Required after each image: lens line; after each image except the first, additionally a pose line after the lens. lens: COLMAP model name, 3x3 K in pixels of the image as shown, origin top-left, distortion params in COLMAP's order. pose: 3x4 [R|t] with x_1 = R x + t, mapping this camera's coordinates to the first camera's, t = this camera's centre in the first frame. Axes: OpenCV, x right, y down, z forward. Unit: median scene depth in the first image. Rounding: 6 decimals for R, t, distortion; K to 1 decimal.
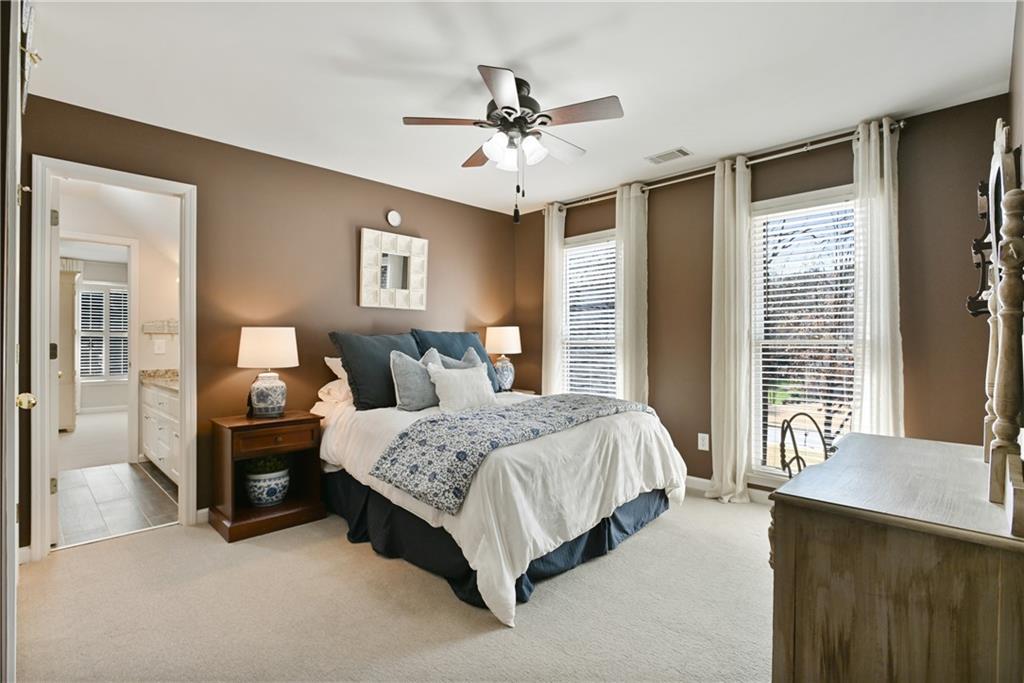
lens RADIAL K [[487.7, 0, 509.5], [0, 487.7, 342.2], [0, 0, 1]] dist [-0.003726, -0.000672]
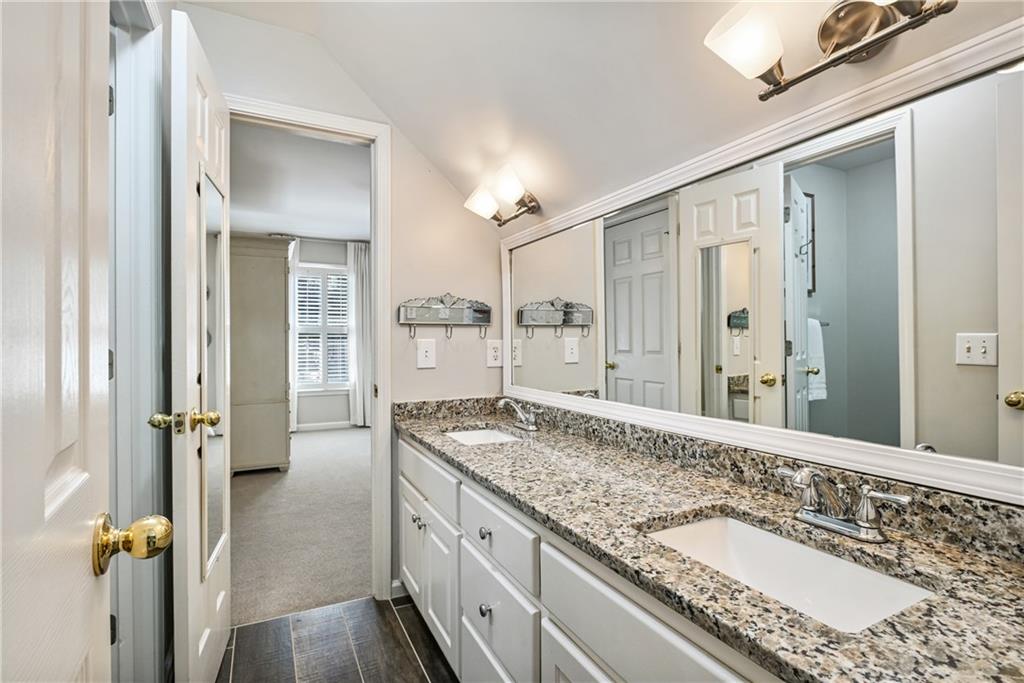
lens RADIAL K [[487.7, 0, 514.1], [0, 487.7, 337.7], [0, 0, 1]] dist [-0.003726, -0.000672]
pose [[0.951782, -0.001257, -0.306772, -0.492354], [0.004492, 0.999942, 0.009839, -0.009480], [0.306742, -0.010743, 0.951732, 0.575051]]
